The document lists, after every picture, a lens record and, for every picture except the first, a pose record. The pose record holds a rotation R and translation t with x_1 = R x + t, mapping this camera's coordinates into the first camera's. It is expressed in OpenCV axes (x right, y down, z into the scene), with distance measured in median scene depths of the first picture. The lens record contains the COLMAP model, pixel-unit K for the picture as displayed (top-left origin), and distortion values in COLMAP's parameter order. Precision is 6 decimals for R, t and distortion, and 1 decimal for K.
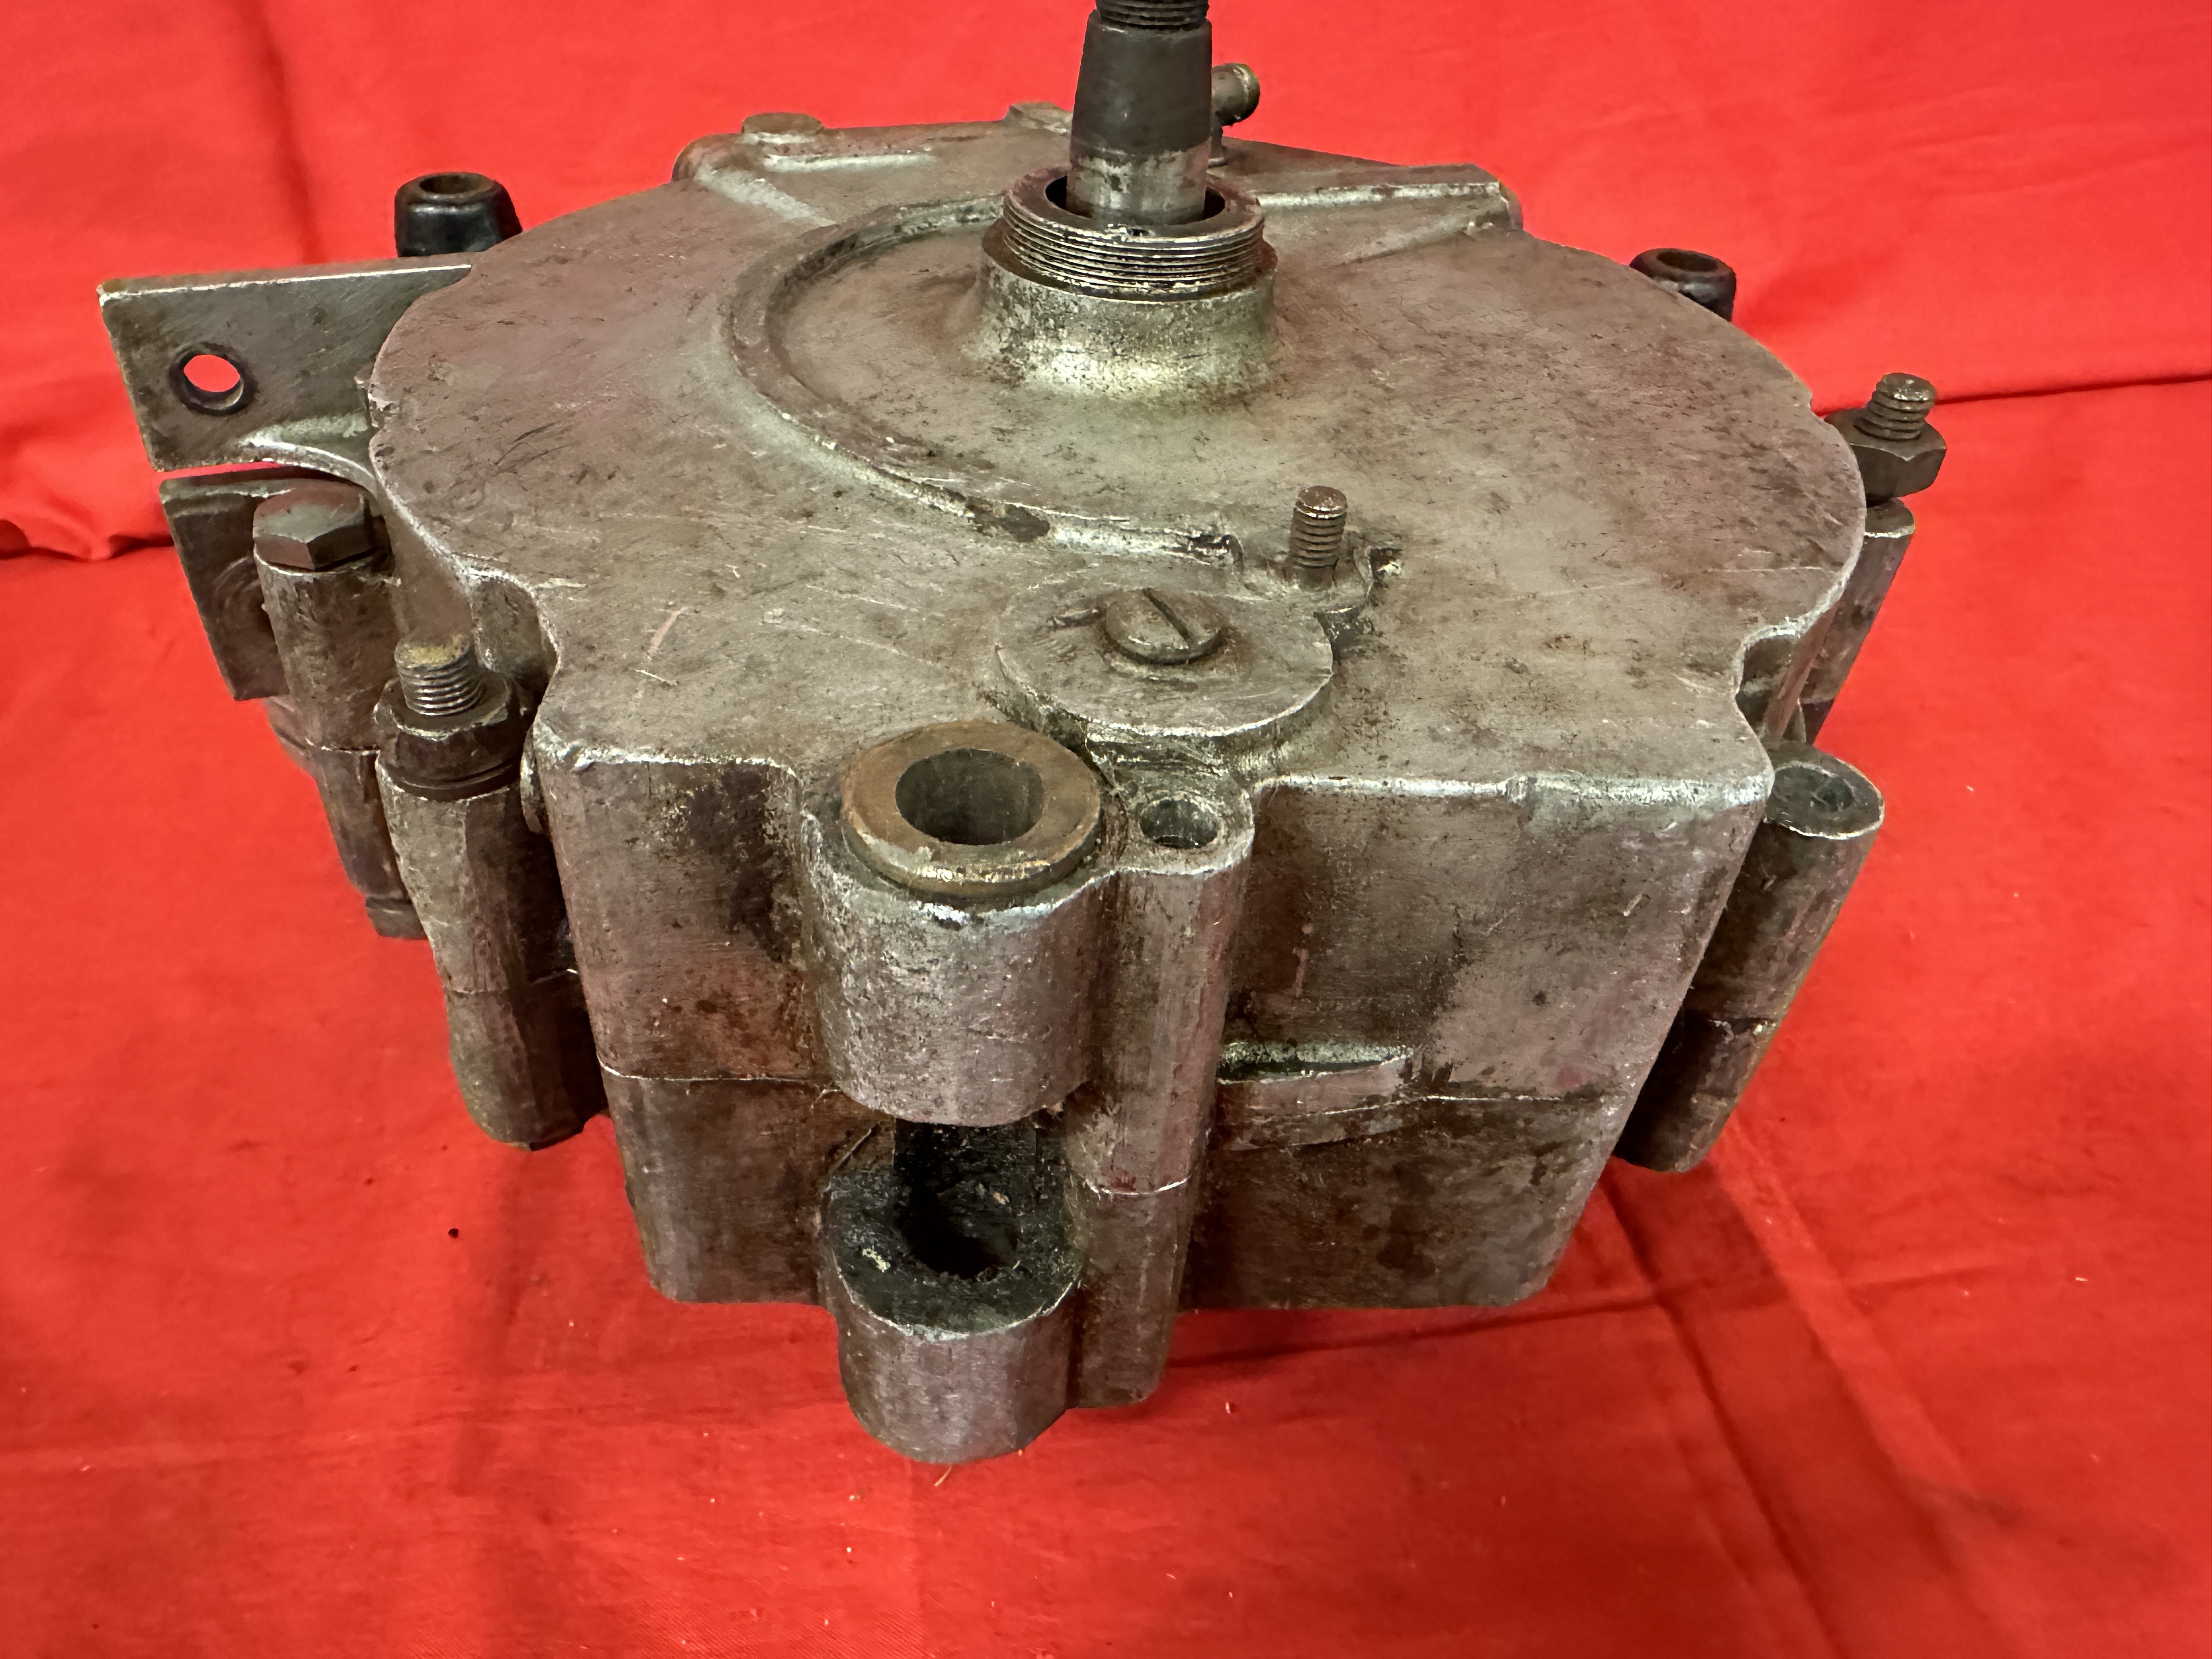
lens RADIAL K [[1545.9, 0, 1062.6], [0, 1545.9, 970.0], [0, 0, 1]] dist [-0.002857, -0.005086]
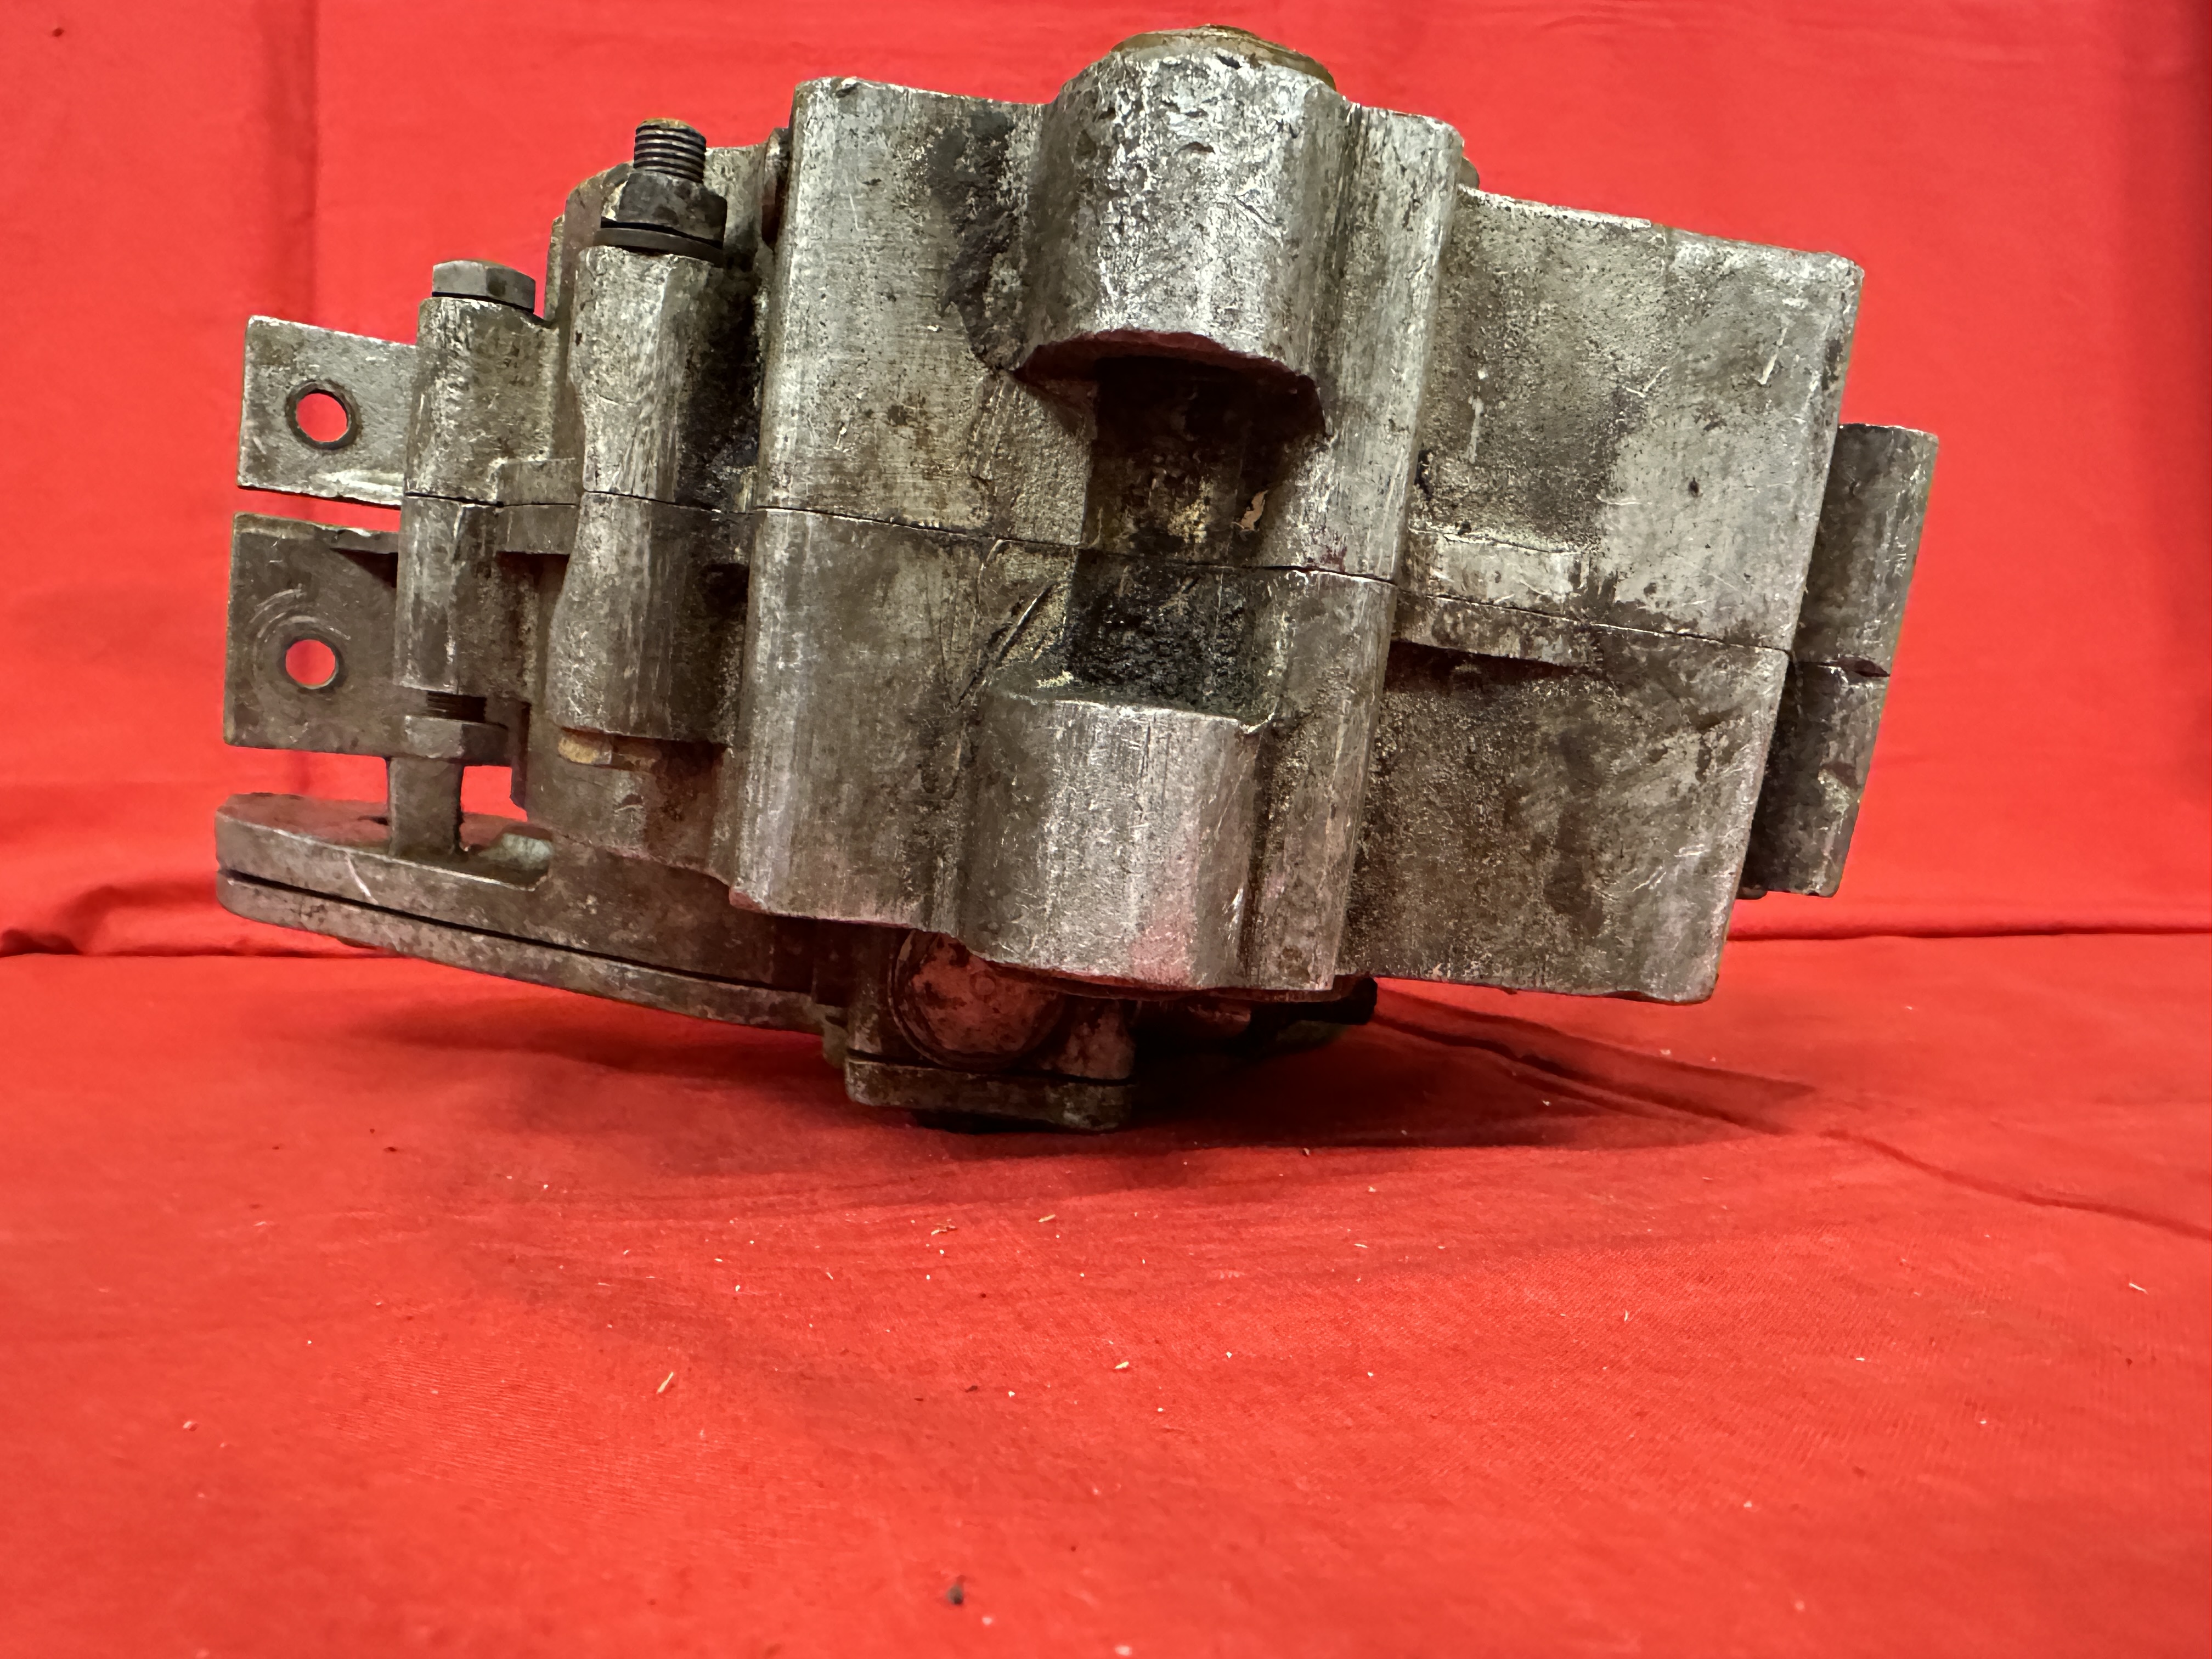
lens RADIAL K [[1540.5, 0, 1098.3], [0, 1540.5, 826.7], [0, 0, 1]] dist [-0.004663, -0.014247]
pose [[0.992654, 0.047794, 0.111148, -0.196271], [0.016605, 0.856156, -0.516450, 0.743909], [-0.119843, 0.514502, 0.849073, 0.279647]]
